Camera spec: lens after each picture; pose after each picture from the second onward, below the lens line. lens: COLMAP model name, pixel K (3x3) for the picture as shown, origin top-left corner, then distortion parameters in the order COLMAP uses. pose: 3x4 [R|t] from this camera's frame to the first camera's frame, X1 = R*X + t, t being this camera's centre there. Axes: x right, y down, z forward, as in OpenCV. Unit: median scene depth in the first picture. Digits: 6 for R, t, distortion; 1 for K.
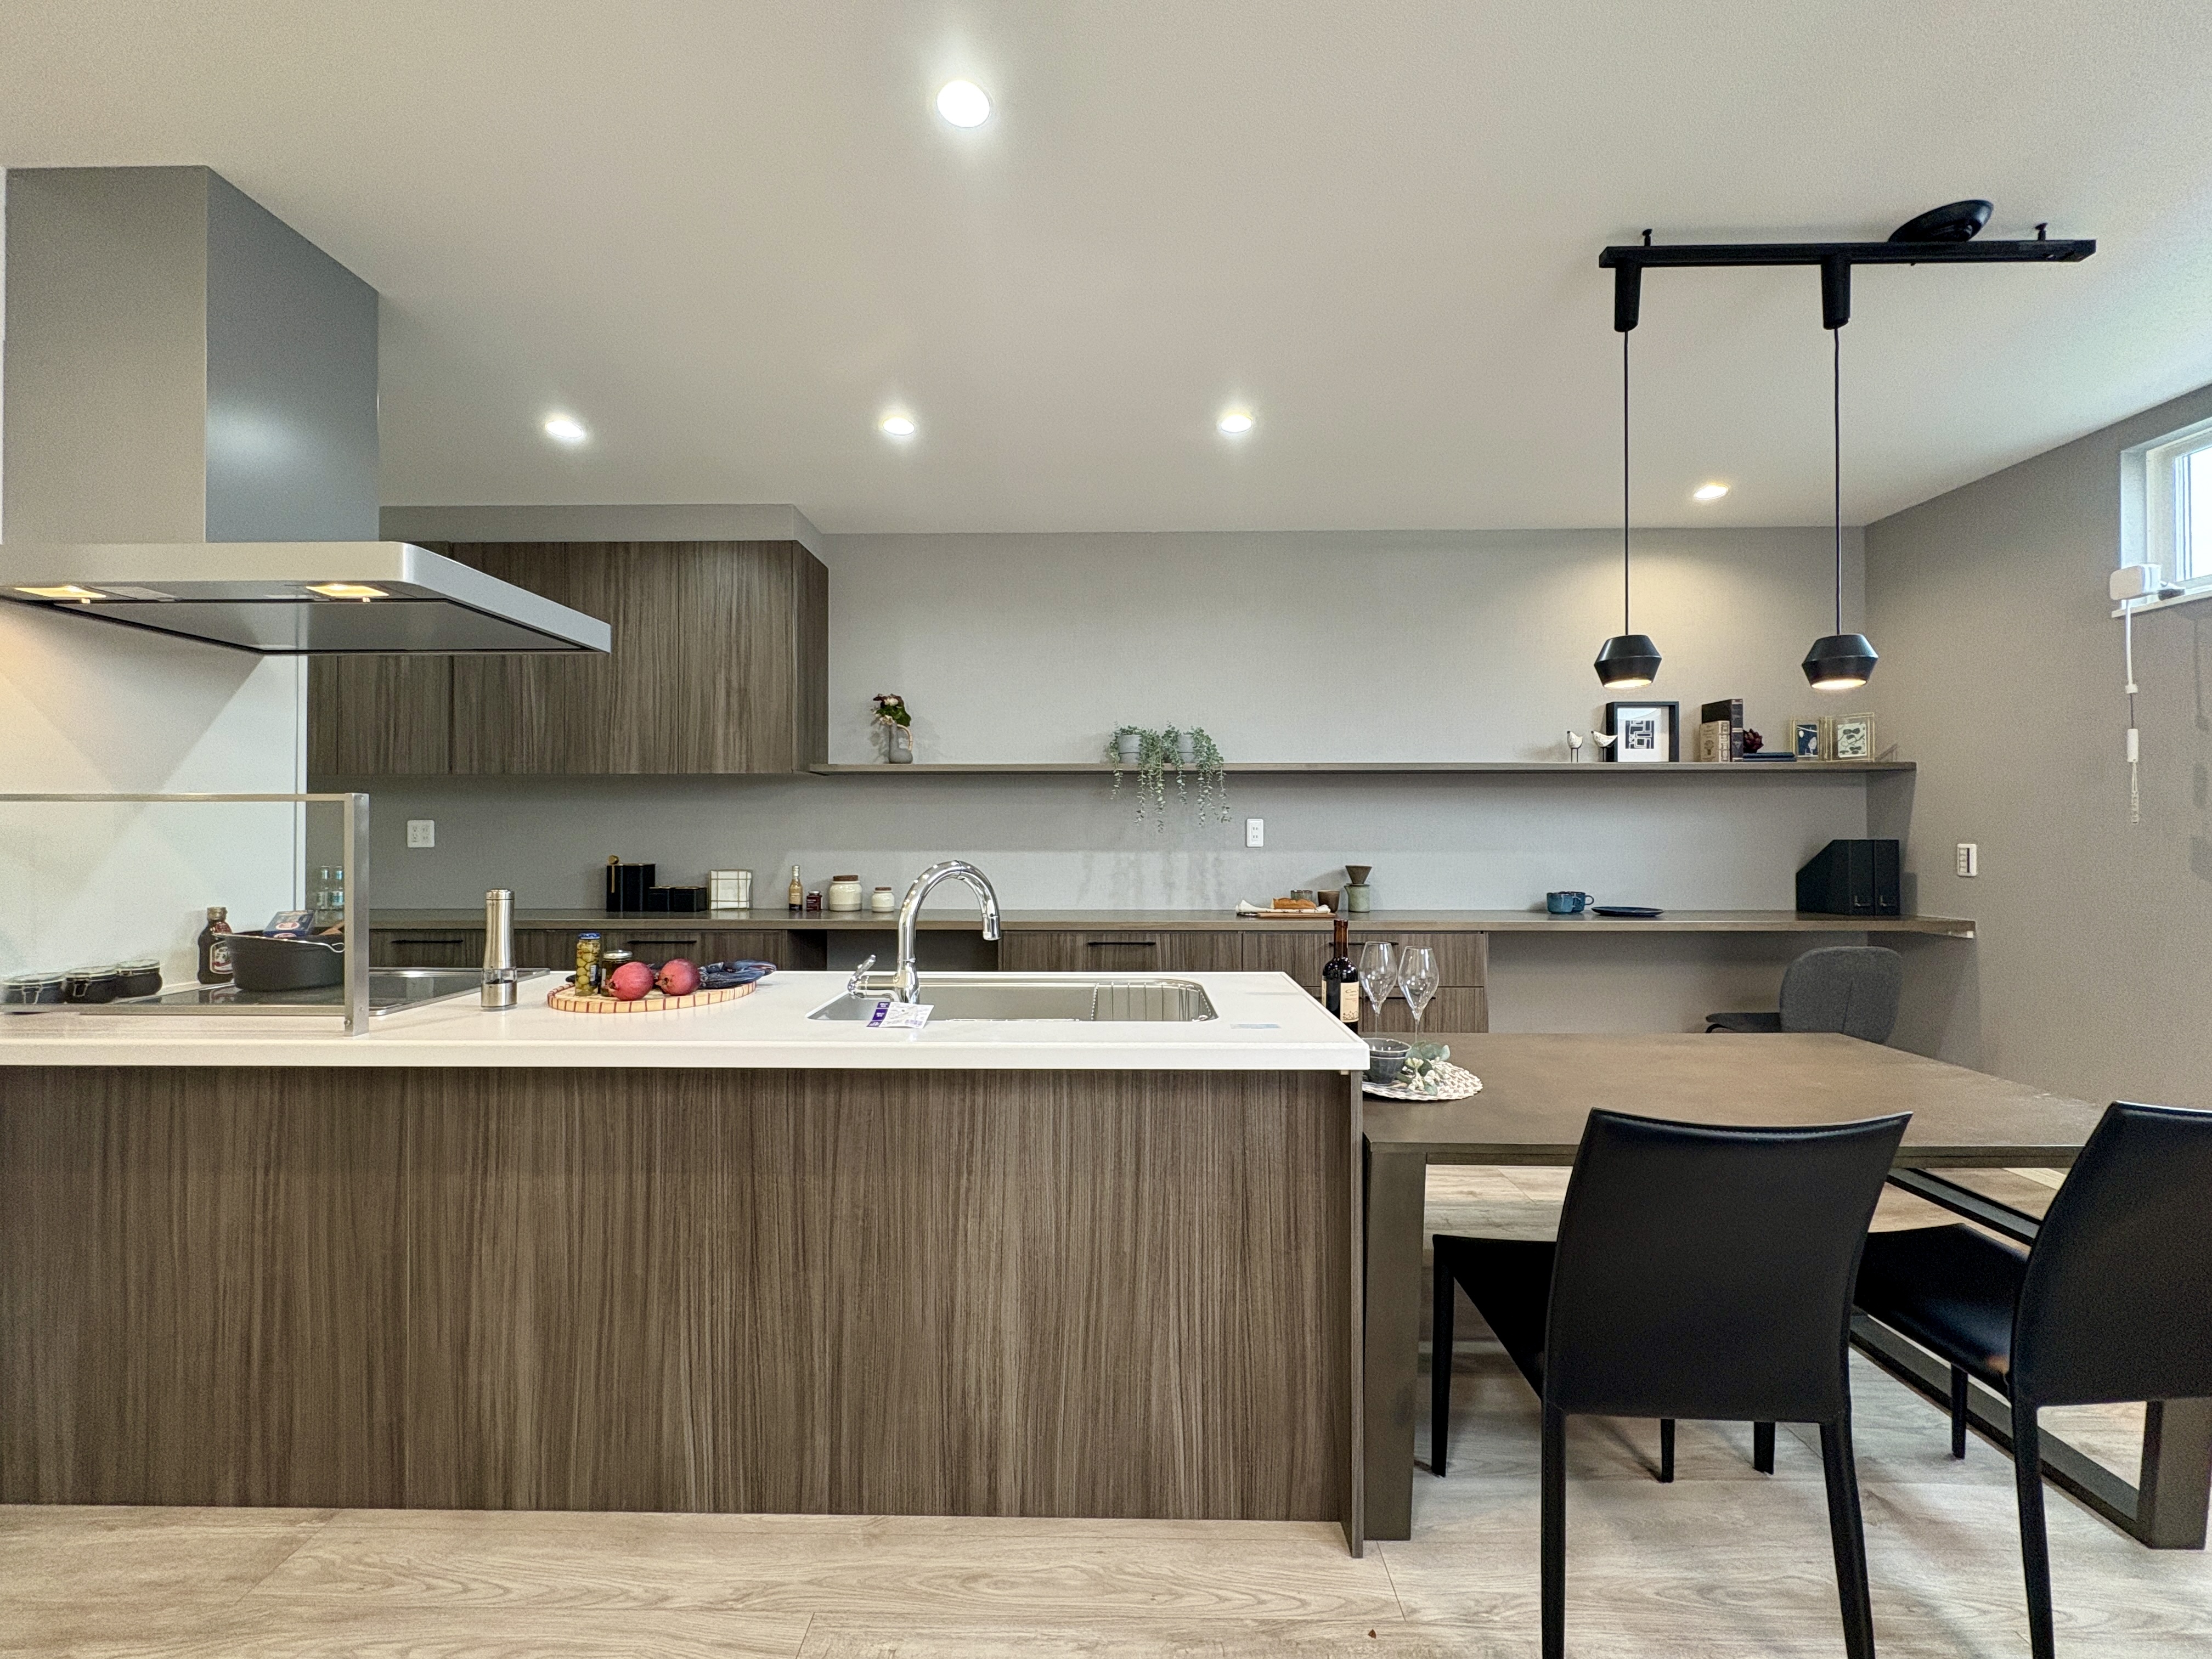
lens RADIAL K [[882.4, 0, 1089.8], [0, 882.4, 821.7], [0, 0, 1]] dist [0.003763, -0.000041]
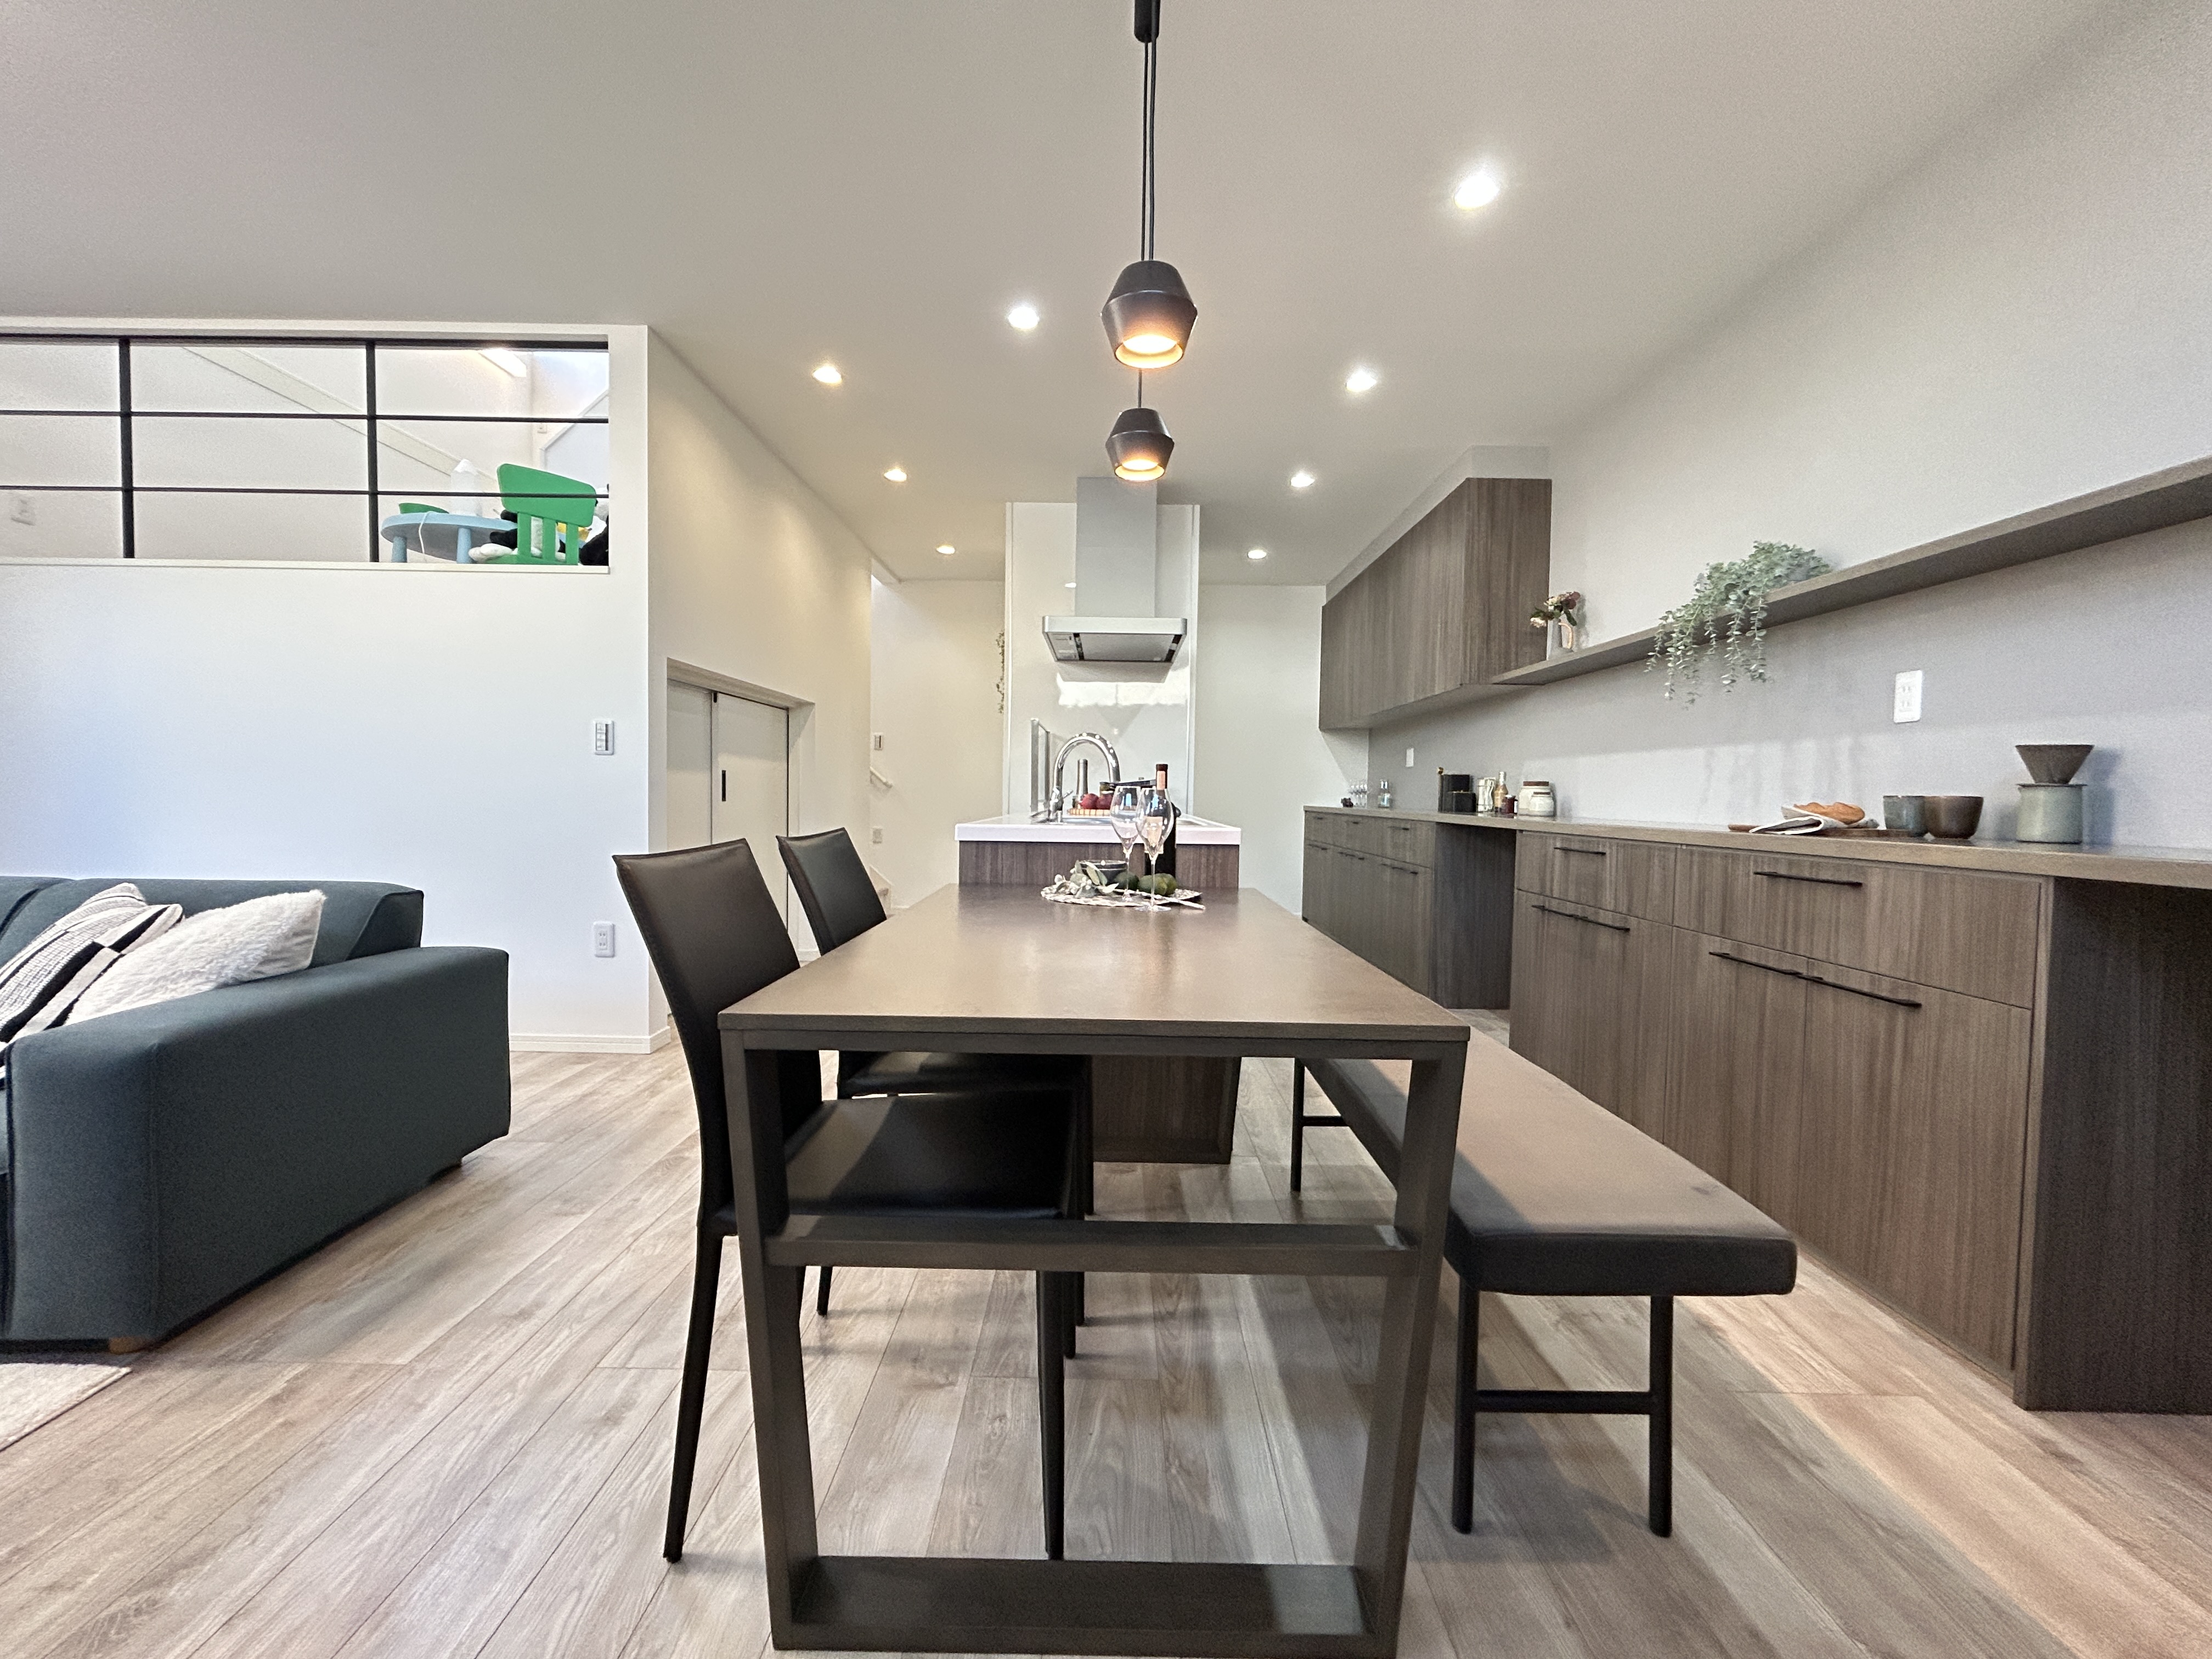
lens RADIAL K [[896.8, 0, 1106.9], [0, 896.8, 829.7], [0, 0, 1]] dist [-0.000345, 0.000492]
pose [[0.008089, 0.042178, -0.999077, 0.769883], [-0.003443, 0.999105, 0.042151, 0.076221], [0.999961, 0.003099, 0.008227, 0.501547]]
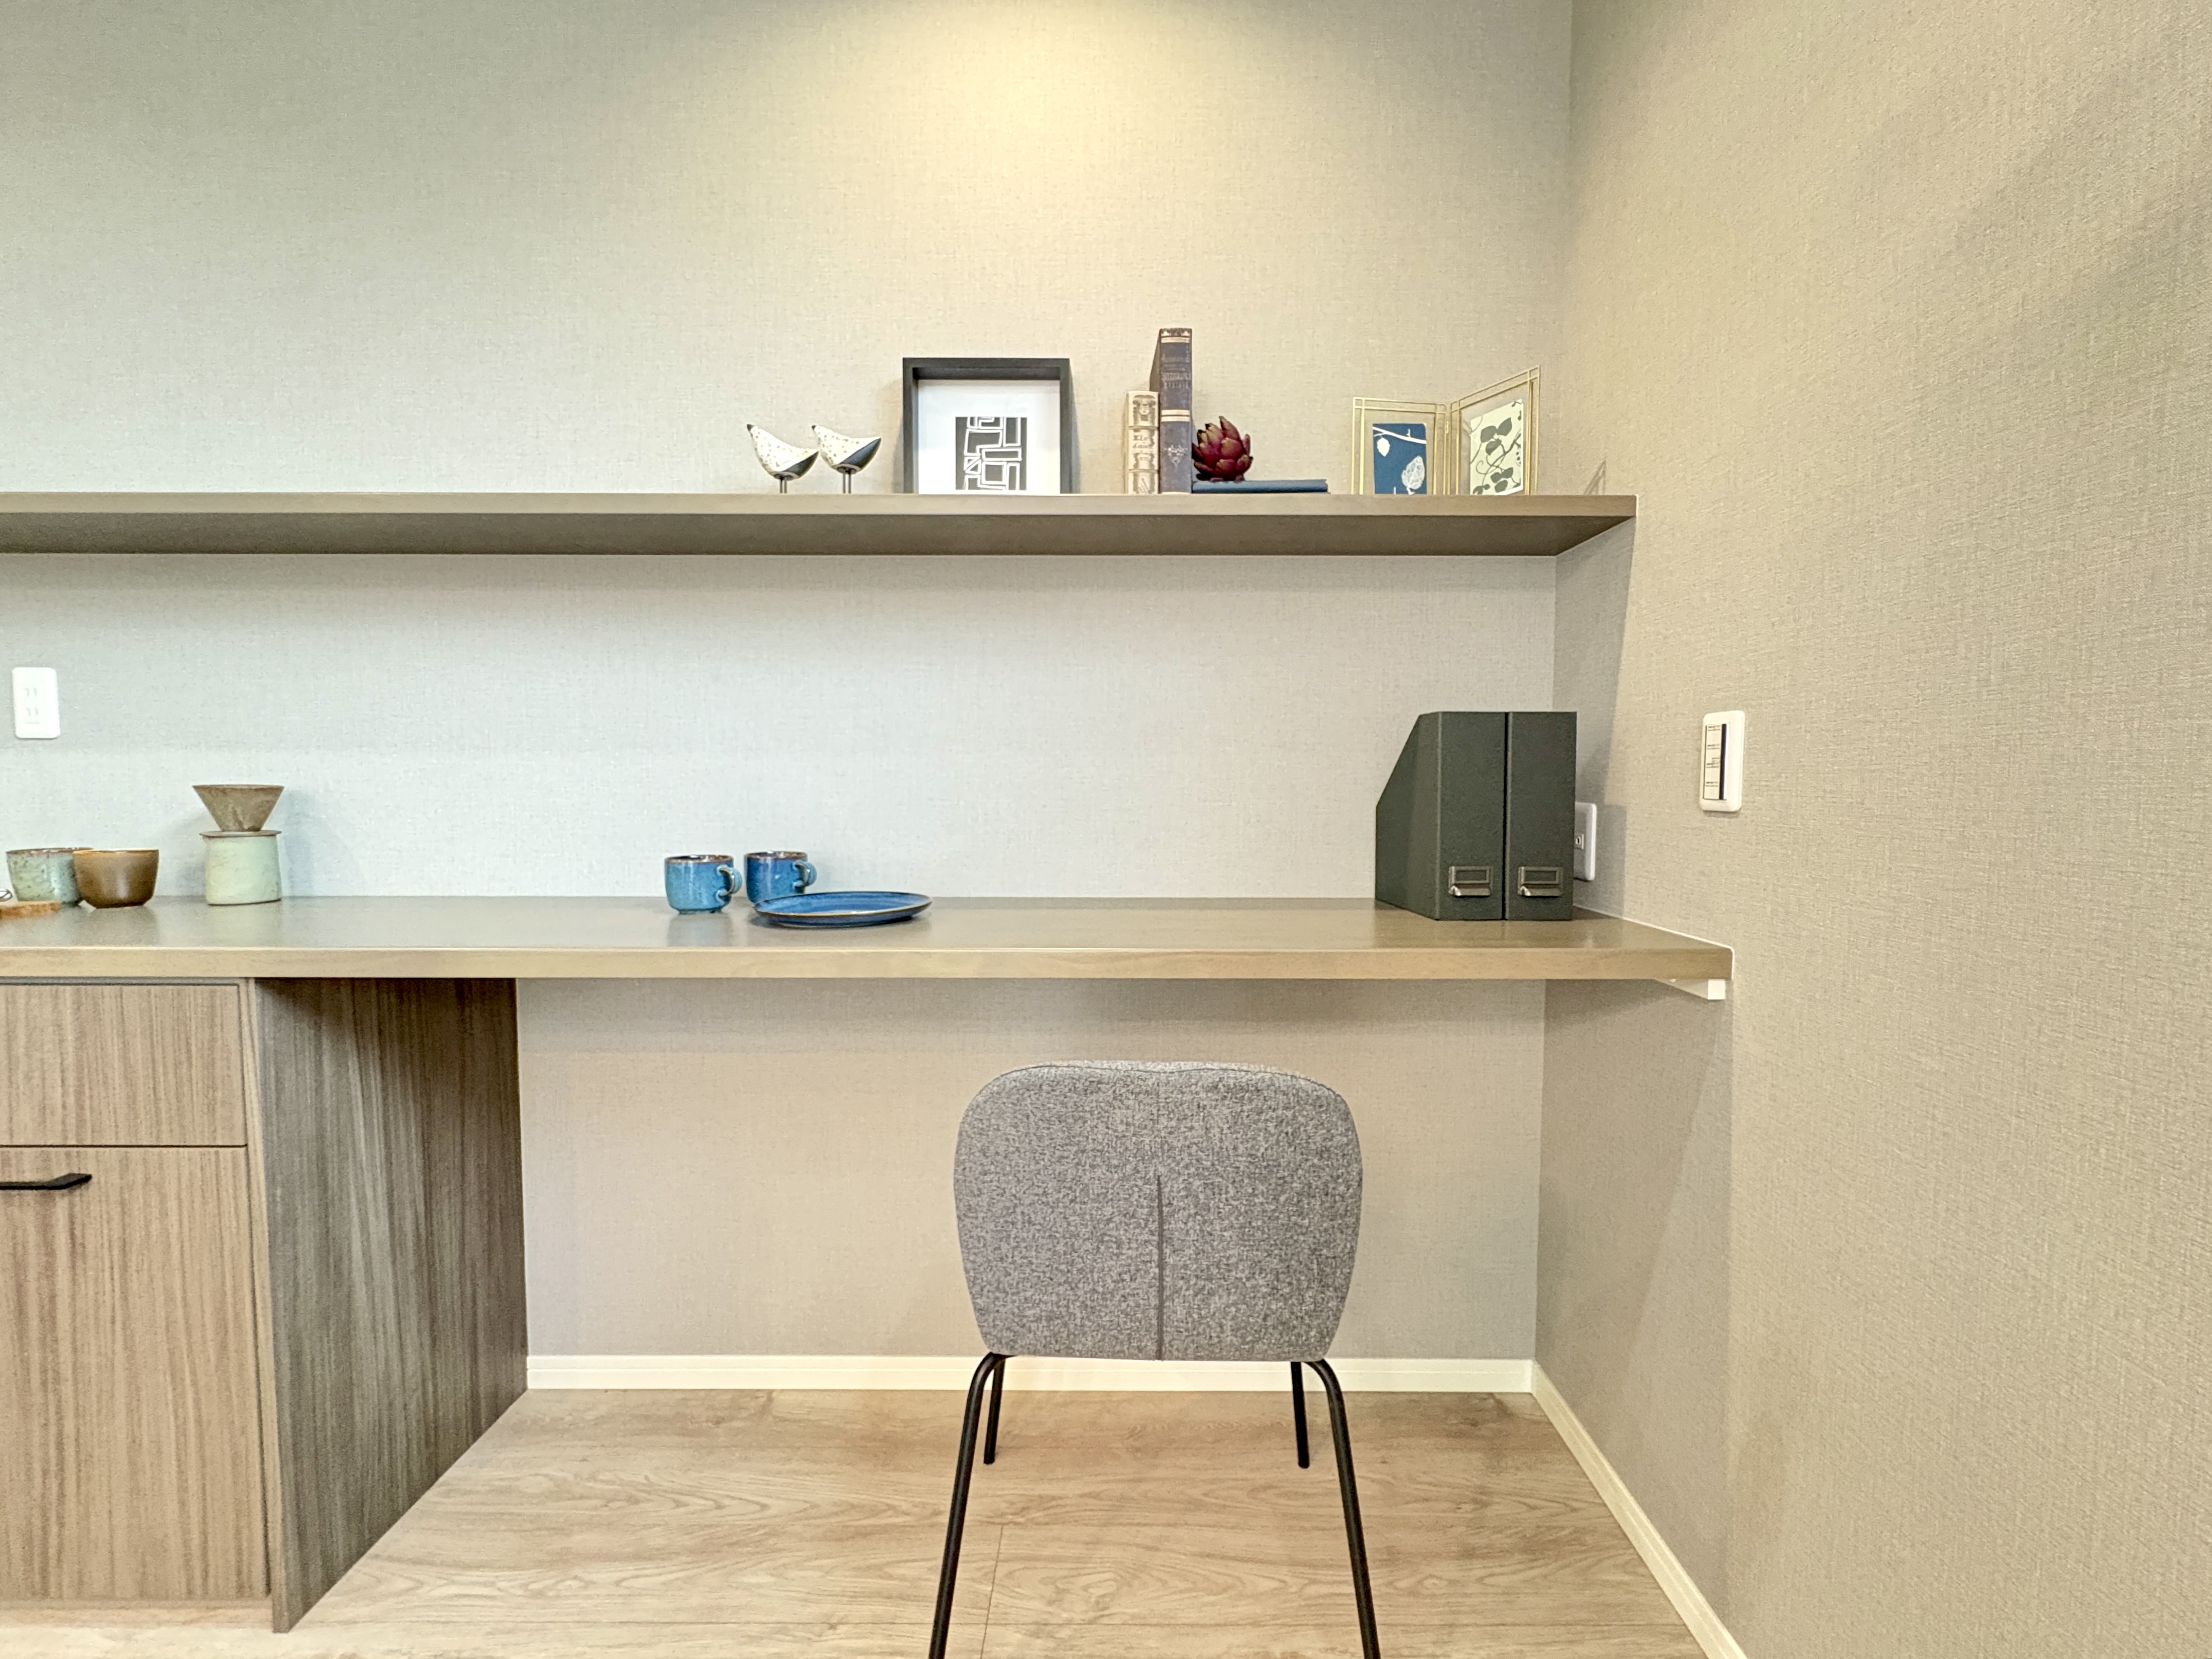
lens RADIAL K [[882.5, 0, 1106.8], [0, 882.5, 815.2], [0, 0, 1]] dist [0.003763, -0.000041]
pose [[0.999872, 0.001112, 0.015984, 0.677984], [-0.002117, 0.998010, 0.063019, 0.038220], [-0.015882, -0.063044, 0.997884, 0.605360]]
